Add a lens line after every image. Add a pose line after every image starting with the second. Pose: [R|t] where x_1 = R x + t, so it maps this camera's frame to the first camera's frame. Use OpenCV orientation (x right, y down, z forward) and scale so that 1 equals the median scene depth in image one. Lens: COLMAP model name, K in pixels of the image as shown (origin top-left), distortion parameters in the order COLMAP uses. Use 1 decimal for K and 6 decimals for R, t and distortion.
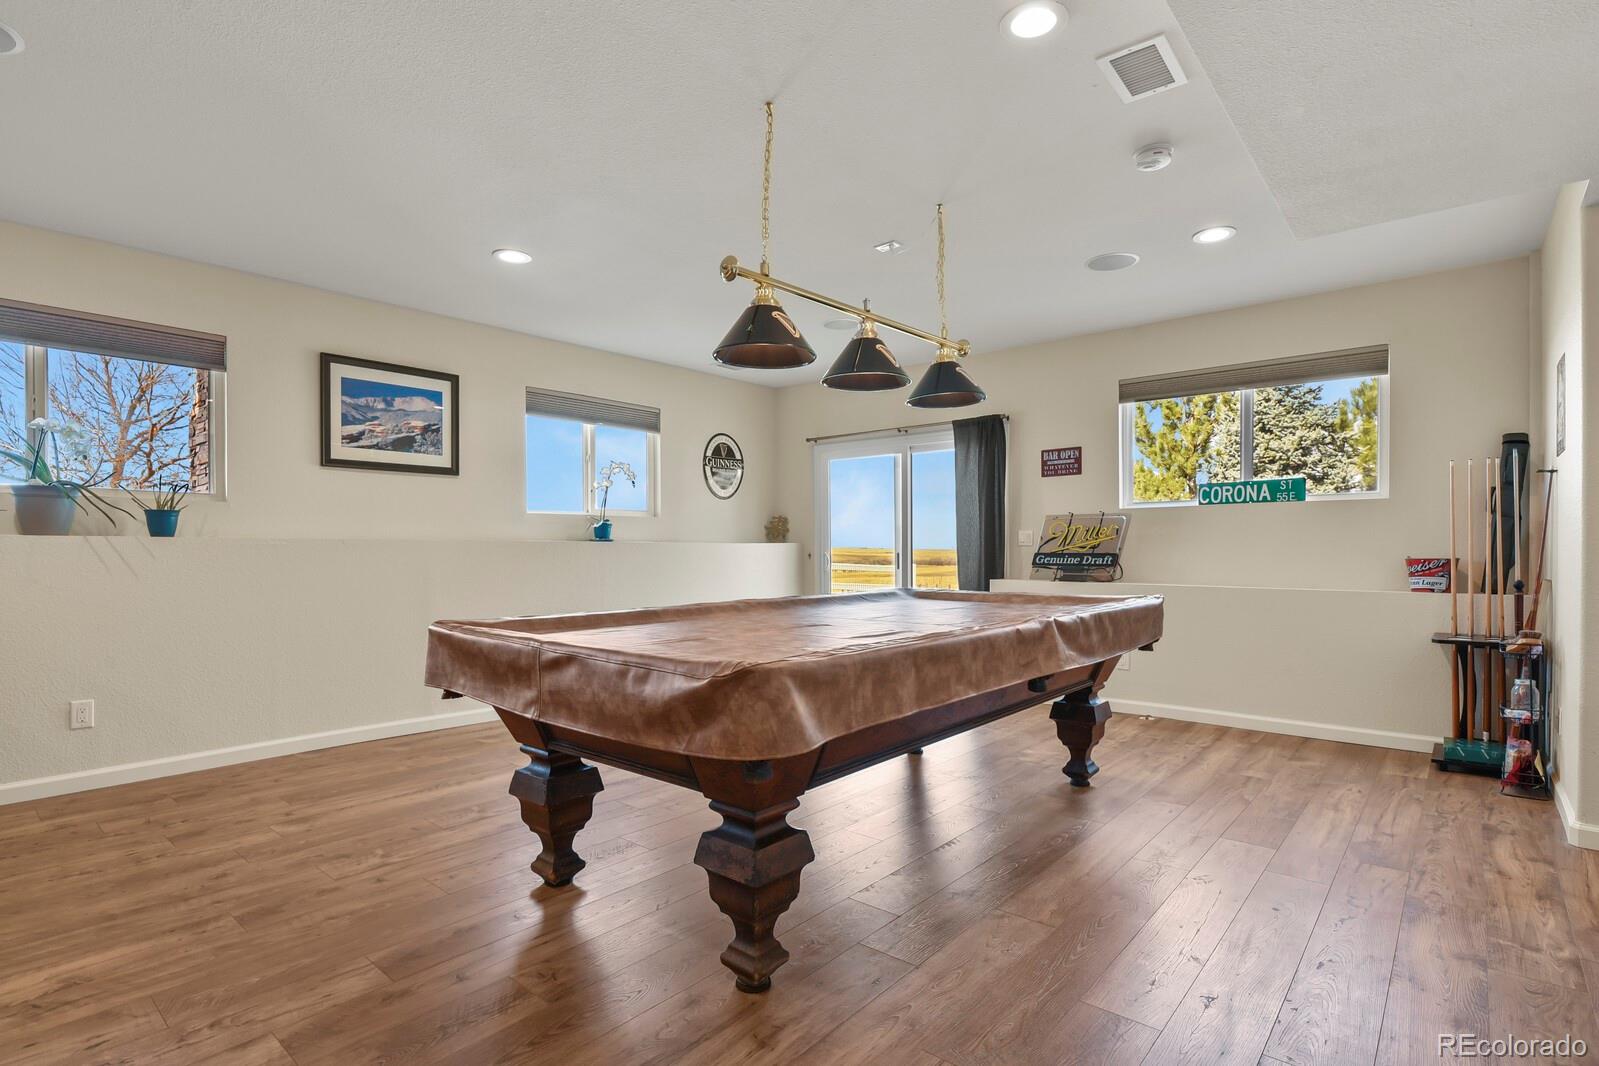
lens RADIAL K [[773.3, 0, 808.7], [0, 773.3, 561.4], [0, 0, 1]] dist [-0.007754, -0.005322]
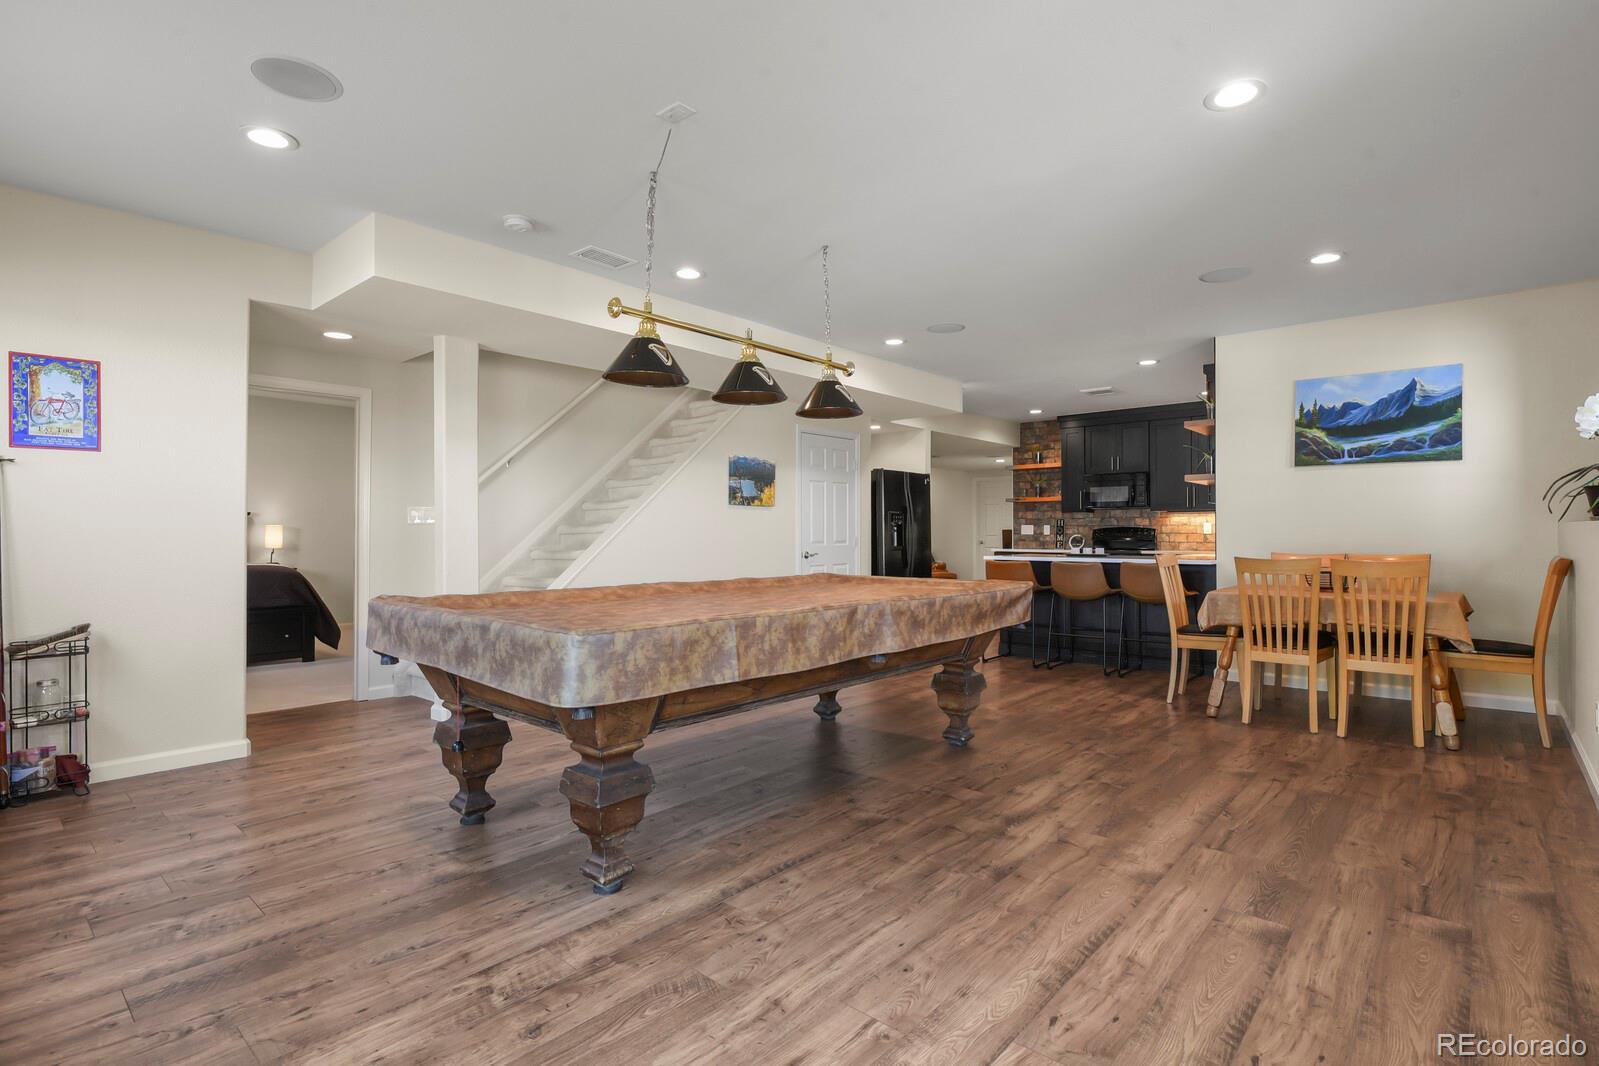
lens RADIAL K [[773.3, 0, 811.4], [0, 773.3, 529.7], [0, 0, 1]] dist [-0.007754, -0.005322]
pose [[-0.999941, 0.005927, 0.009113, -0.020737], [0.006001, 0.999949, 0.008066, -0.025071], [-0.009065, 0.008120, -0.999926, 1.380829]]
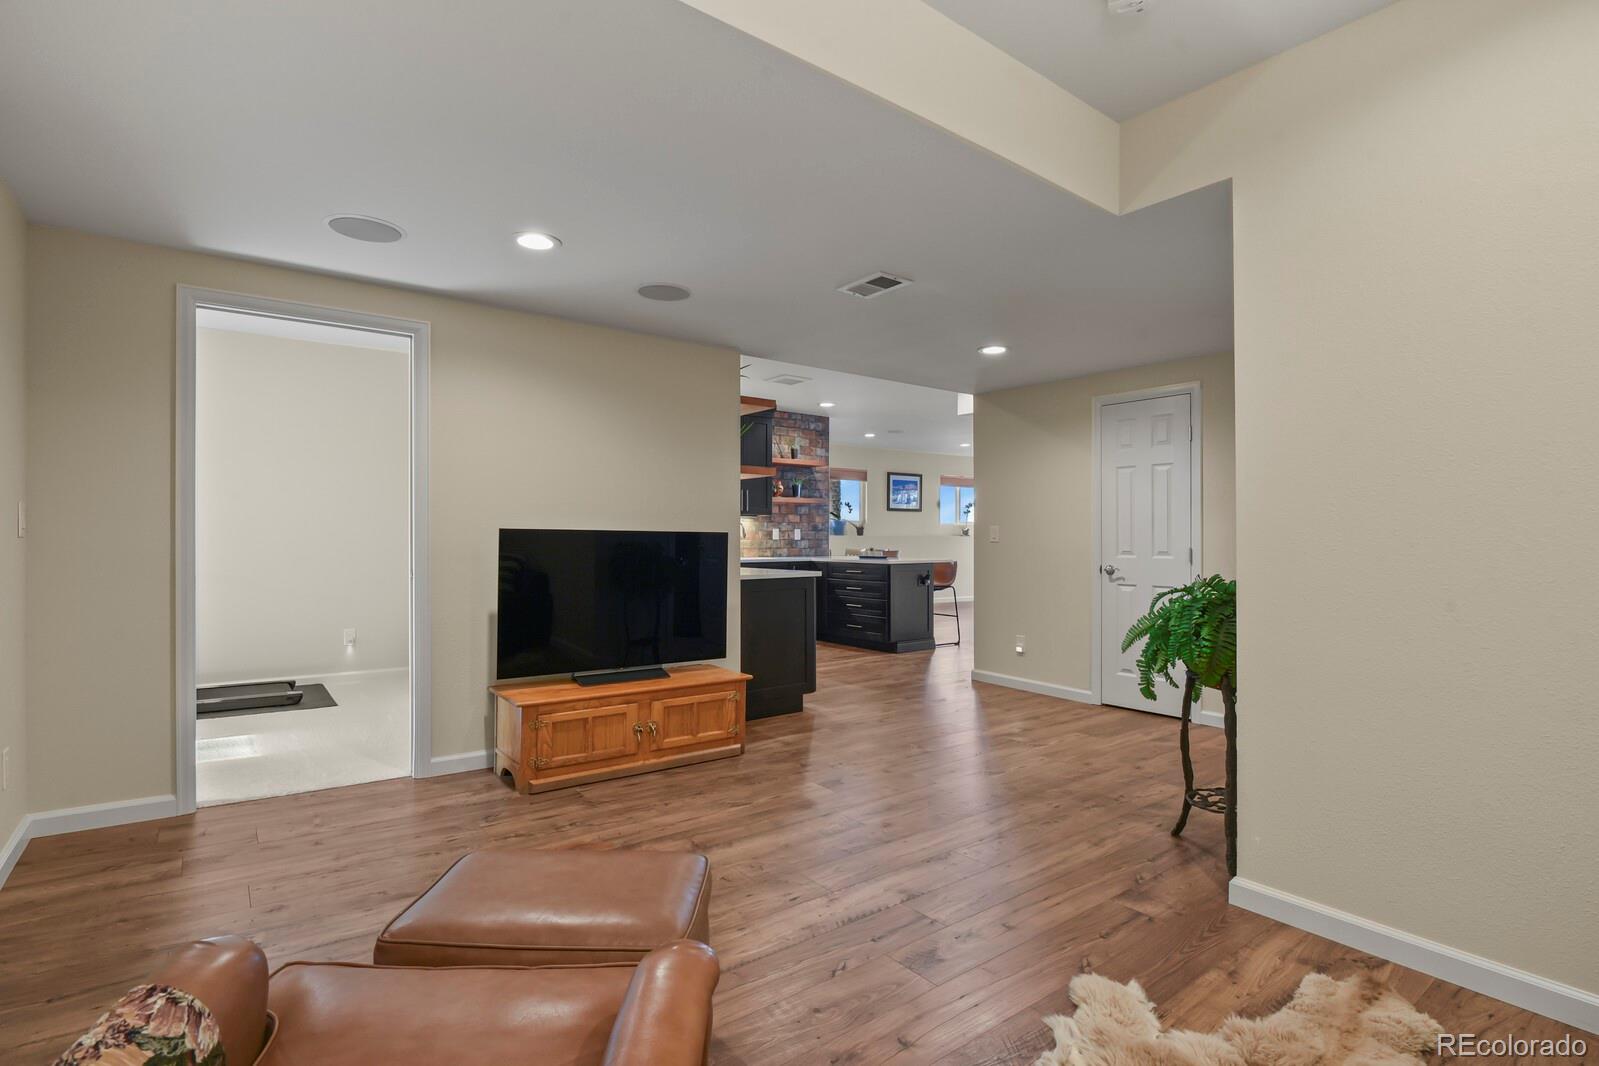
lens RADIAL K [[773.3, 0, 810.3], [0, 773.3, 532.5], [0, 0, 1]] dist [-0.007754, -0.005322]
pose [[0.977213, 0.005108, -0.212199, -0.277609], [-0.009174, 0.999793, -0.018183, 0.013466], [0.212062, 0.019715, 0.977057, -1.790226]]
